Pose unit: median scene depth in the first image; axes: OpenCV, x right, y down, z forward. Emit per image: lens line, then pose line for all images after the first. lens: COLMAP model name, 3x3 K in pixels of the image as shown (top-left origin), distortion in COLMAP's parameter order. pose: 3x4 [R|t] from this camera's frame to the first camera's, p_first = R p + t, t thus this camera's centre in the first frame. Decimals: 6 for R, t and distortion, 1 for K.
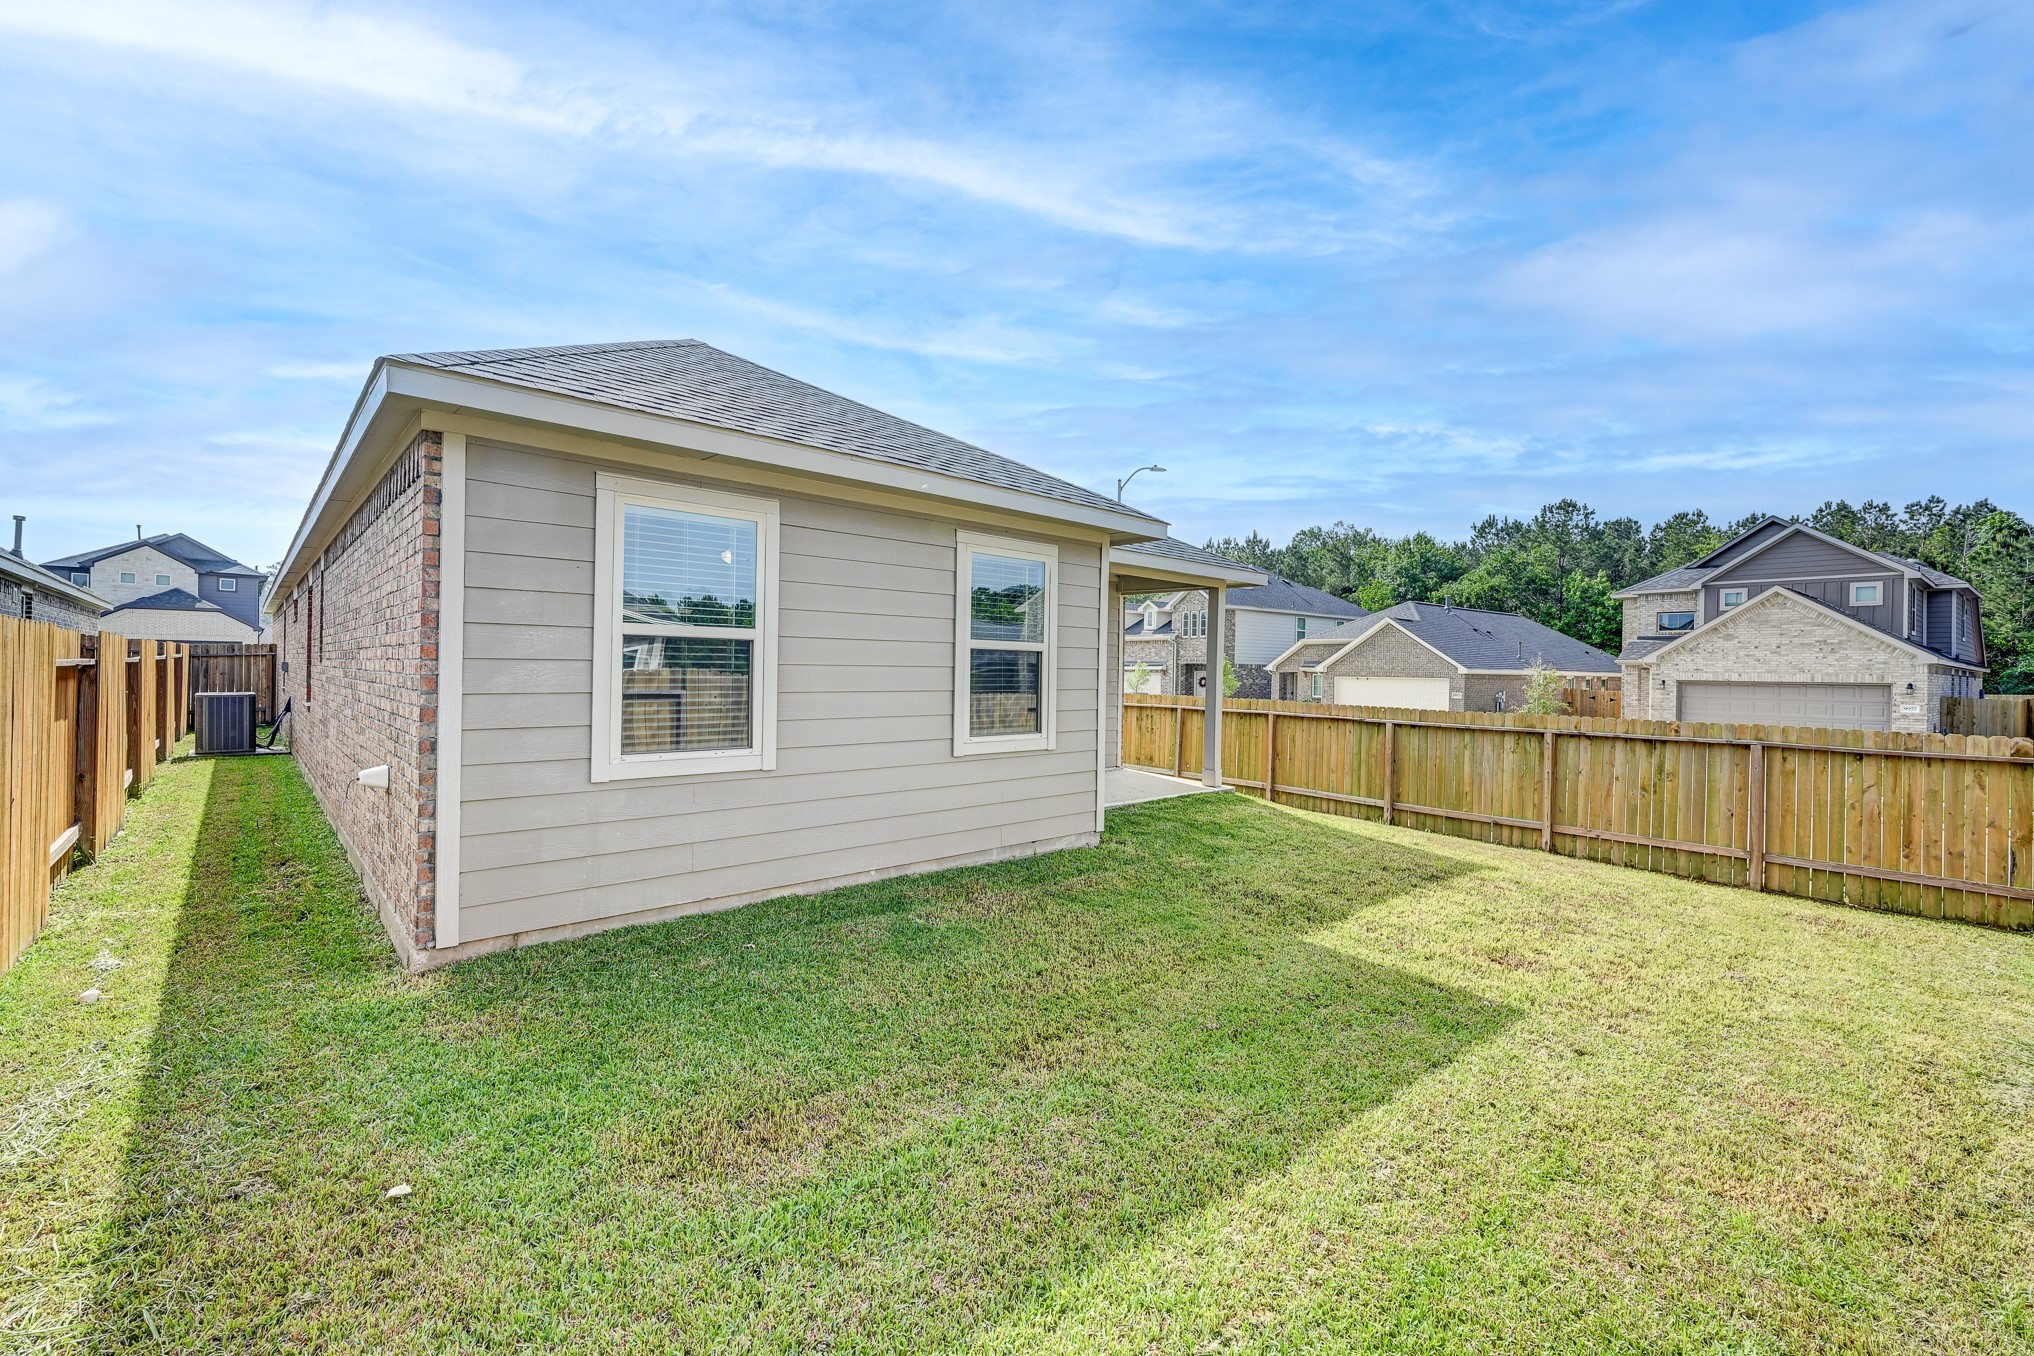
lens RADIAL K [[841.6, 0, 1012.0], [0, 841.6, 681.7], [0, 0, 1]] dist [-0.004564, 0.000047]
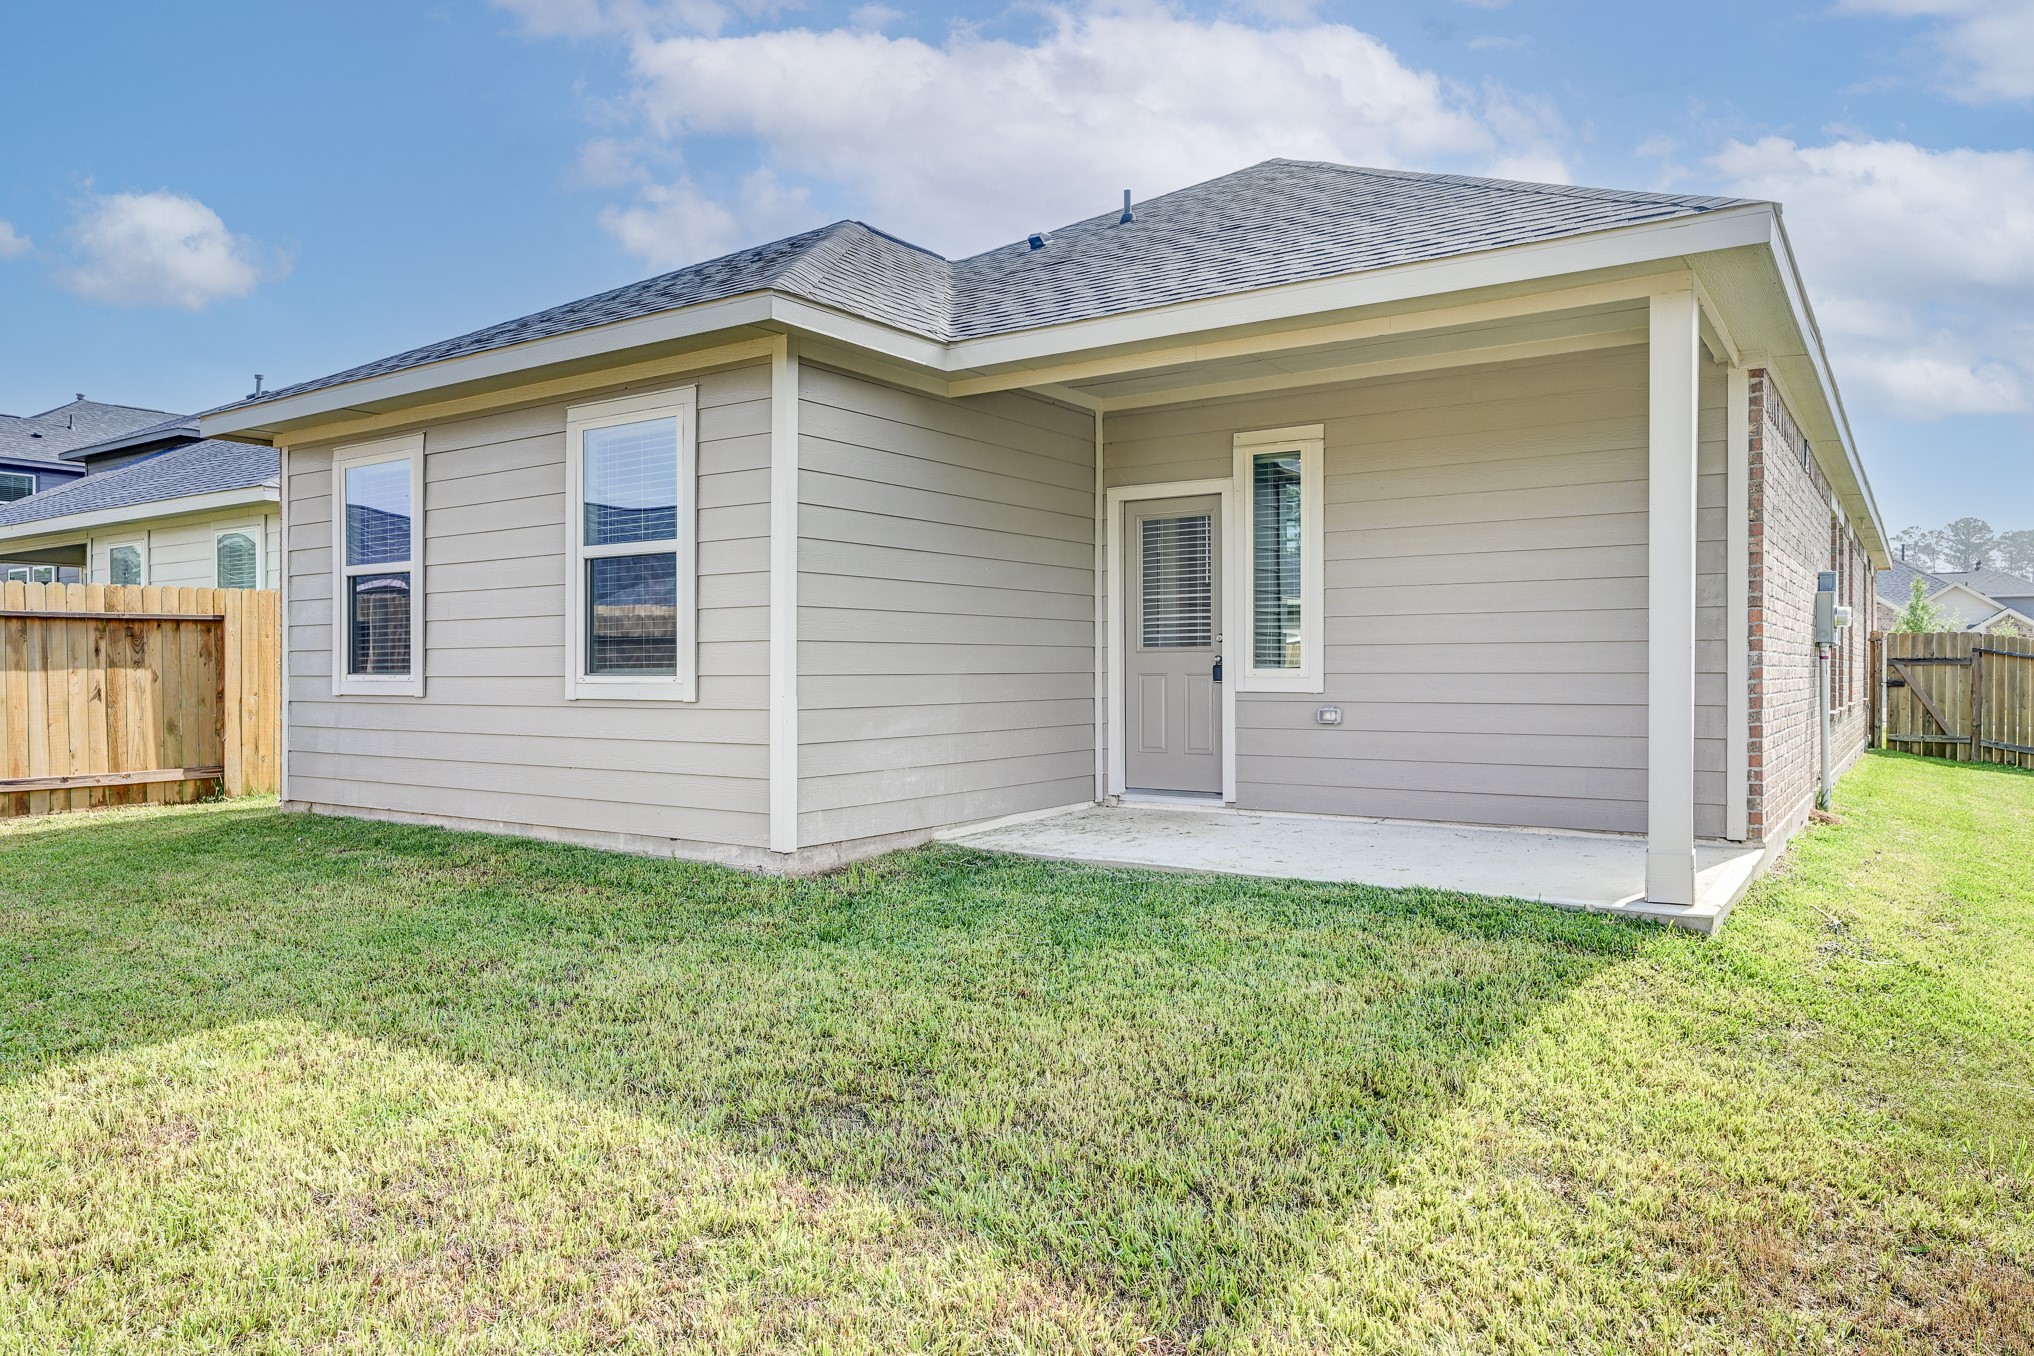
lens RADIAL K [[1367.3, 0, 1042.7], [0, 1367.3, 557.6], [0, 0, 1]] dist [-0.014456, 0.001775]
pose [[0.228014, -0.032698, -0.973109, 0.756021], [0.045932, 0.998684, -0.022795, 0.003909], [0.972574, -0.039499, 0.229216, 0.686334]]
